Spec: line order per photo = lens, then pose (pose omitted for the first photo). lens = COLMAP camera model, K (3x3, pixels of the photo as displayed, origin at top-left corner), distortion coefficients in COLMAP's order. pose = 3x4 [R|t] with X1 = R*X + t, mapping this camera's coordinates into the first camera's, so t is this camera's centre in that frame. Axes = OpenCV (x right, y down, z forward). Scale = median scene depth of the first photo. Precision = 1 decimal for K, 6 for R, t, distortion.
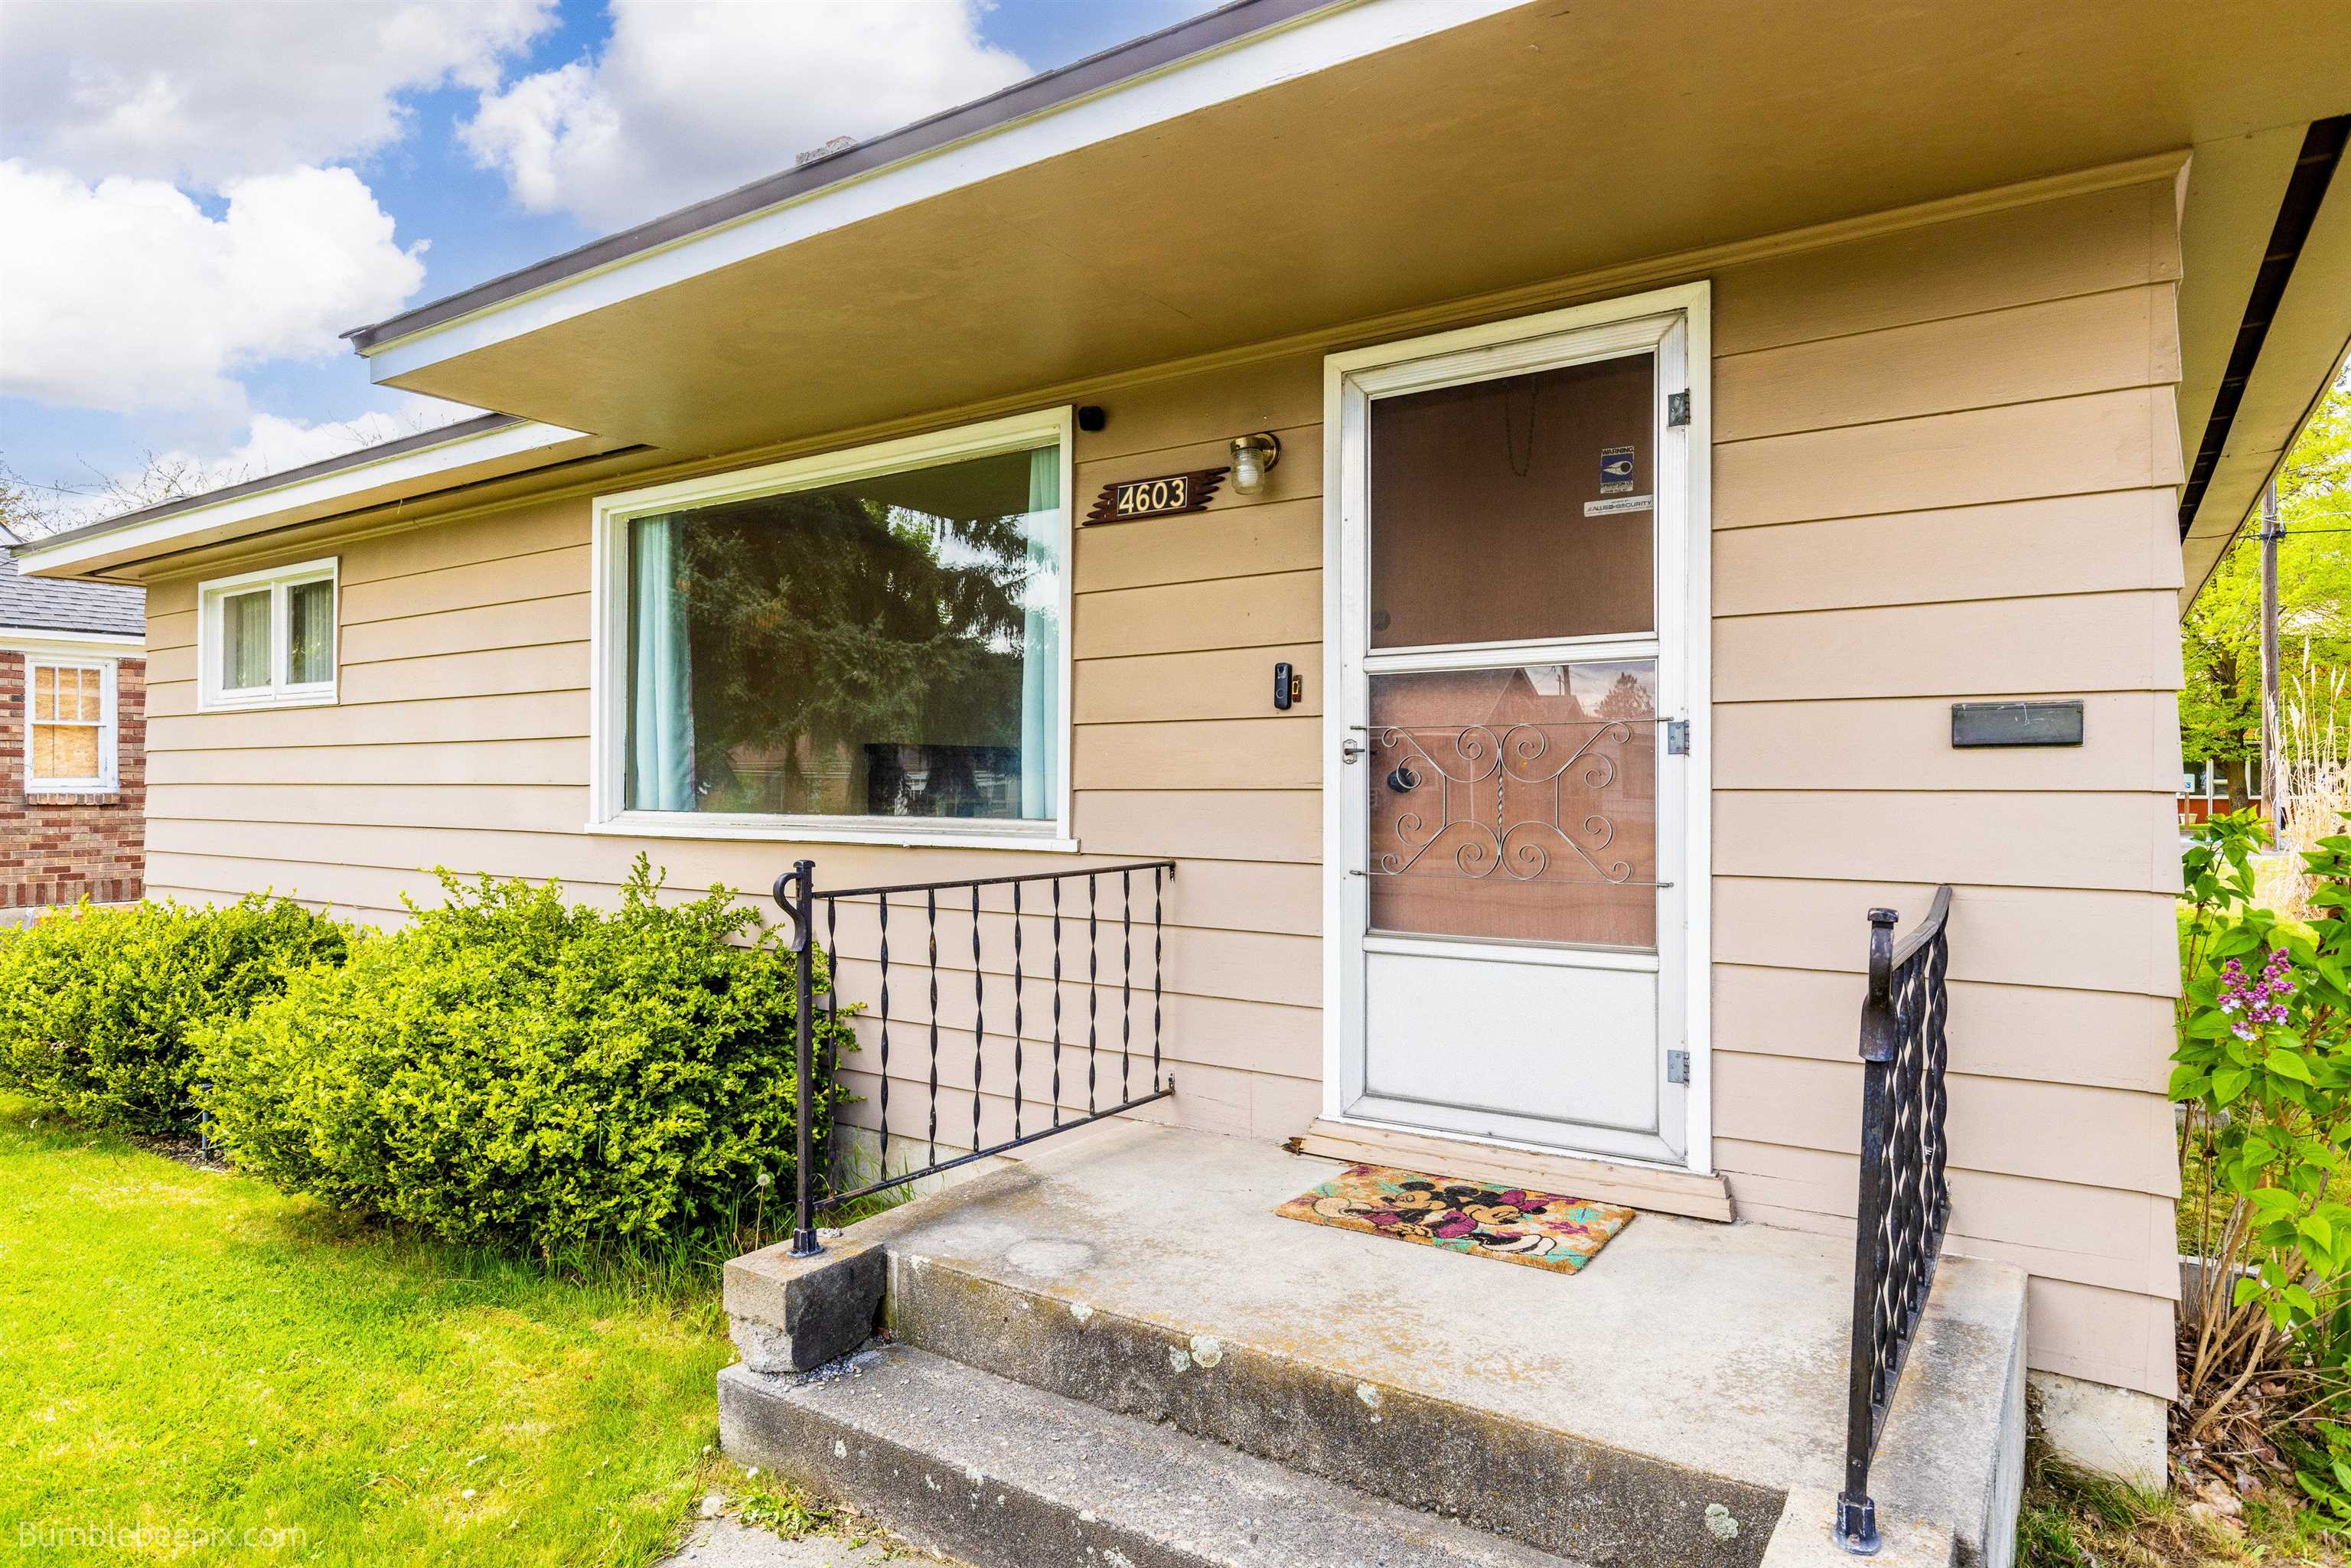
lens RADIAL K [[1228.7, 0, 1292.8], [0, 1228.7, 777.4], [0, 0, 1]] dist [0.002259, 0.000189]
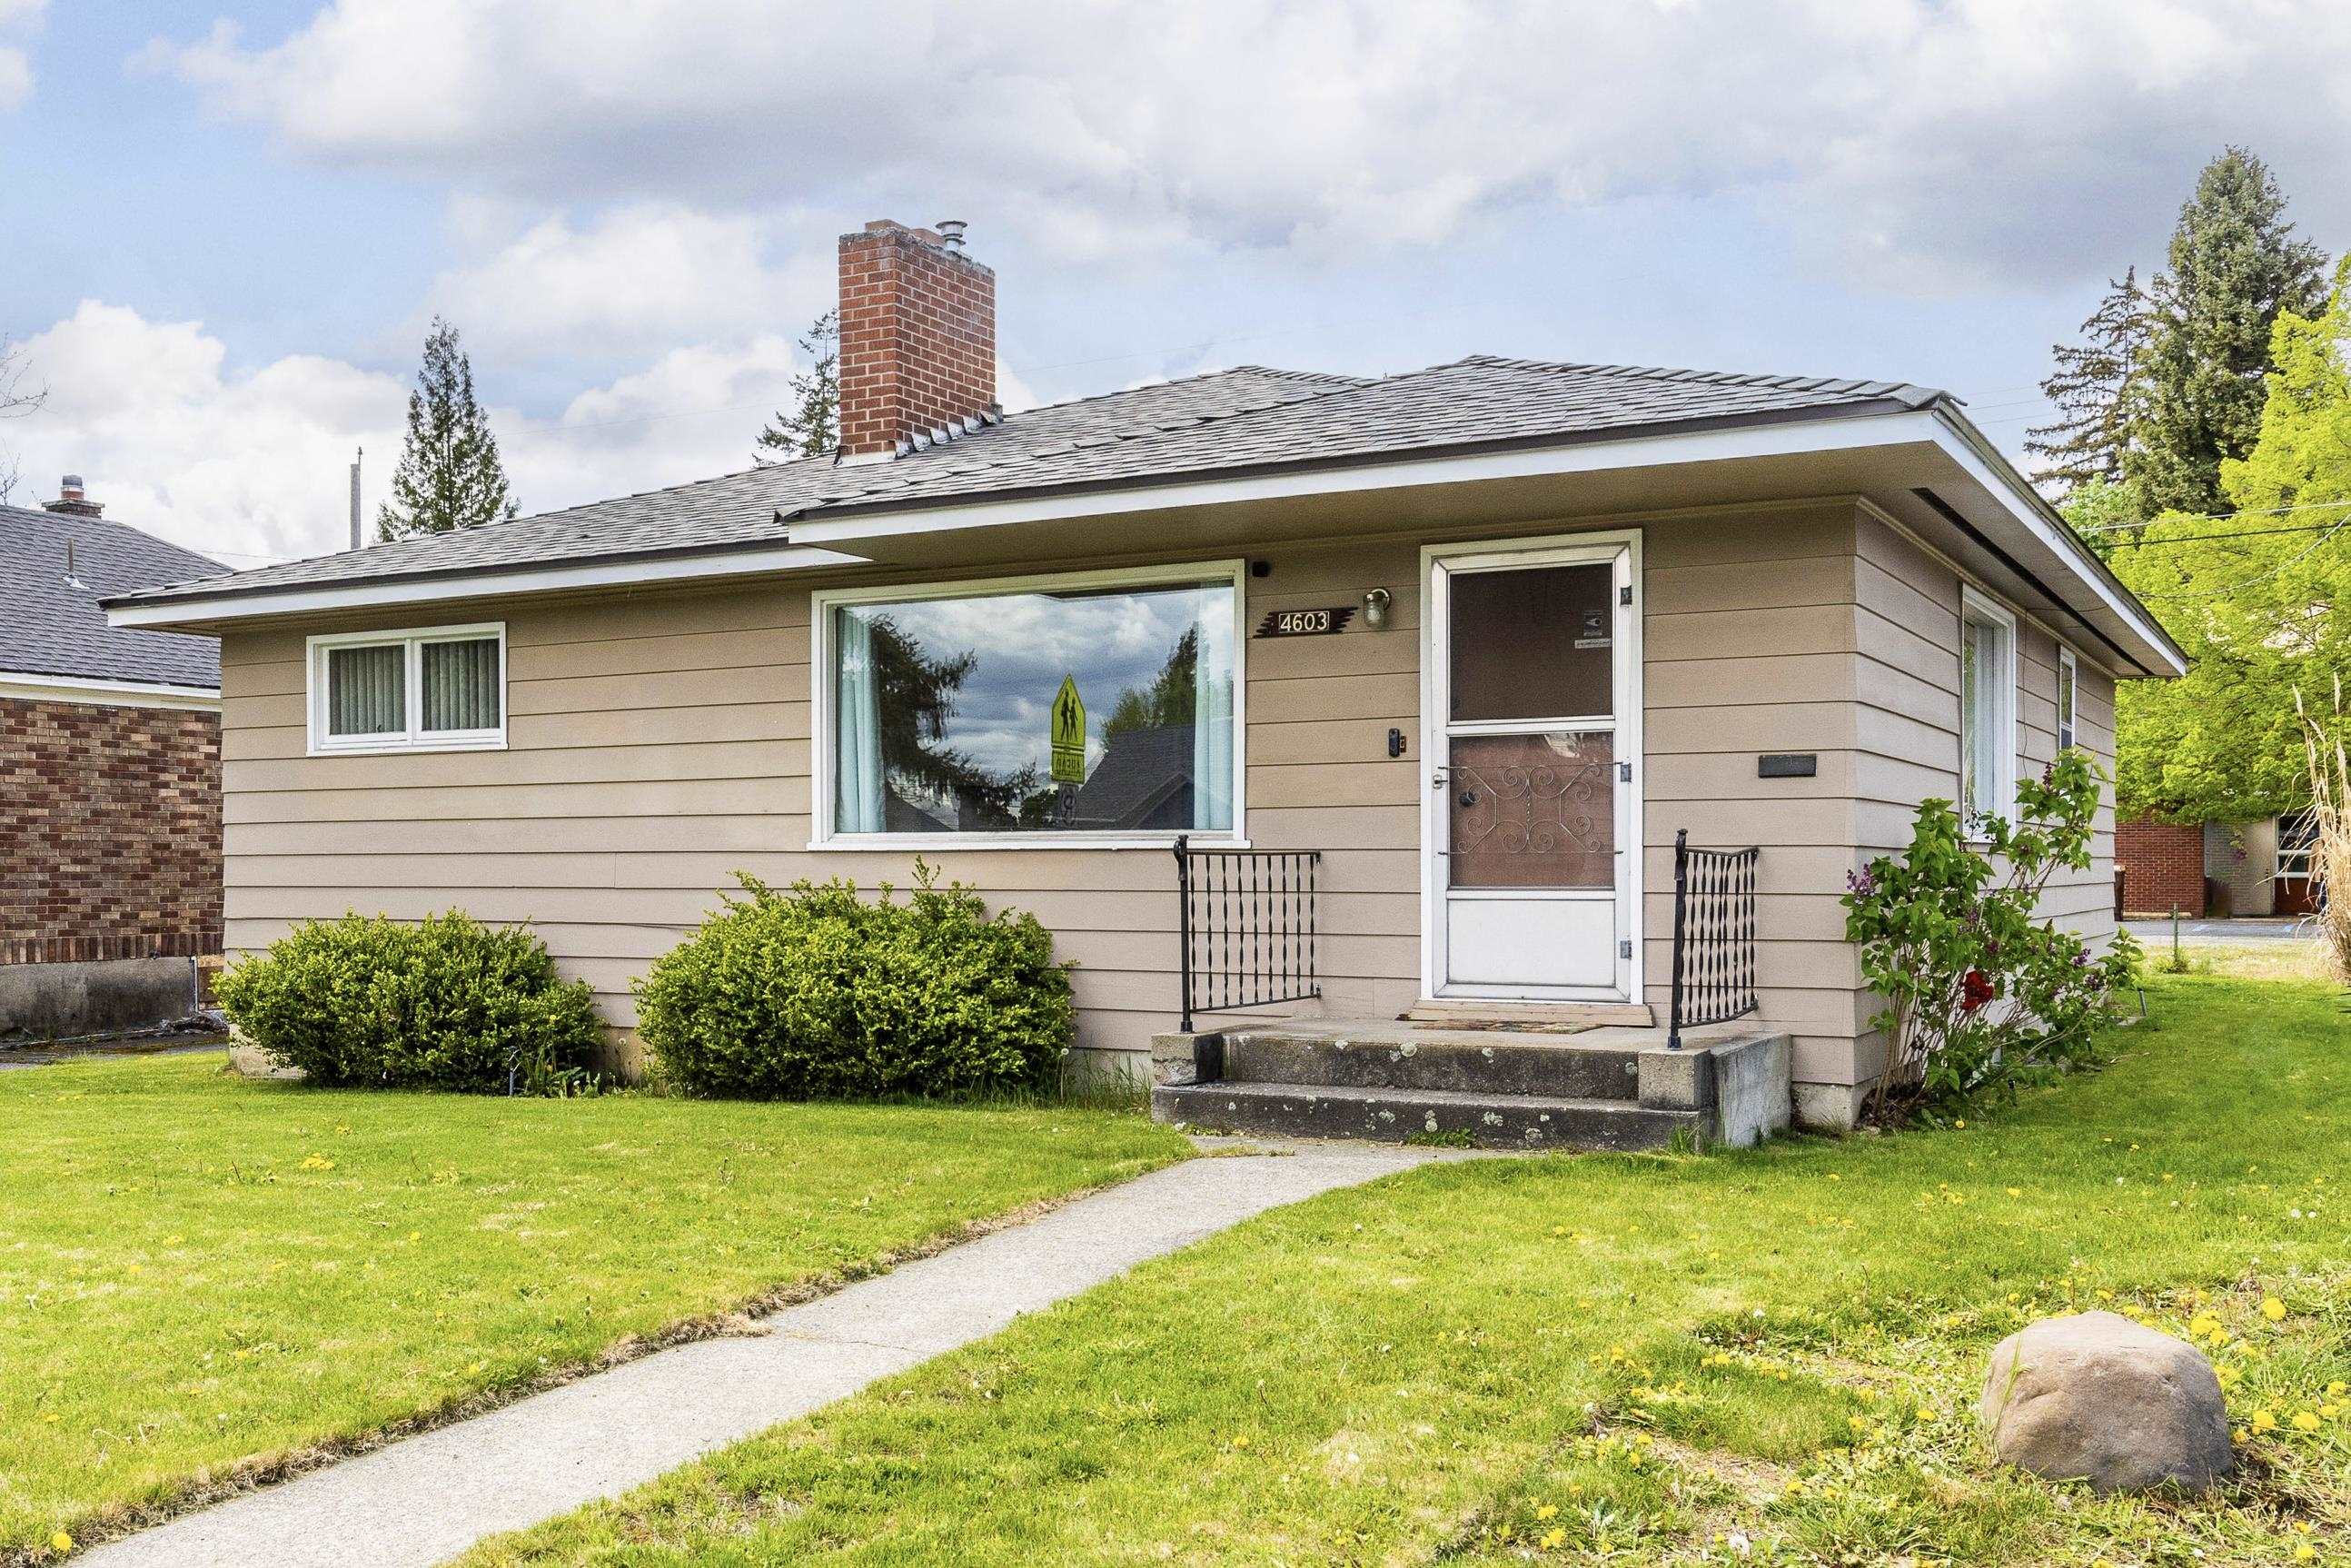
lens RADIAL K [[2138.6, 0, 1174.6], [0, 2138.6, 883.3], [0, 0, 1]] dist [0.002648, 0.004178]
pose [[0.998261, -0.003128, 0.058867, -0.491167], [0.002581, 0.999953, 0.009372, 0.090329], [-0.058894, -0.009204, 0.998222, -1.926965]]
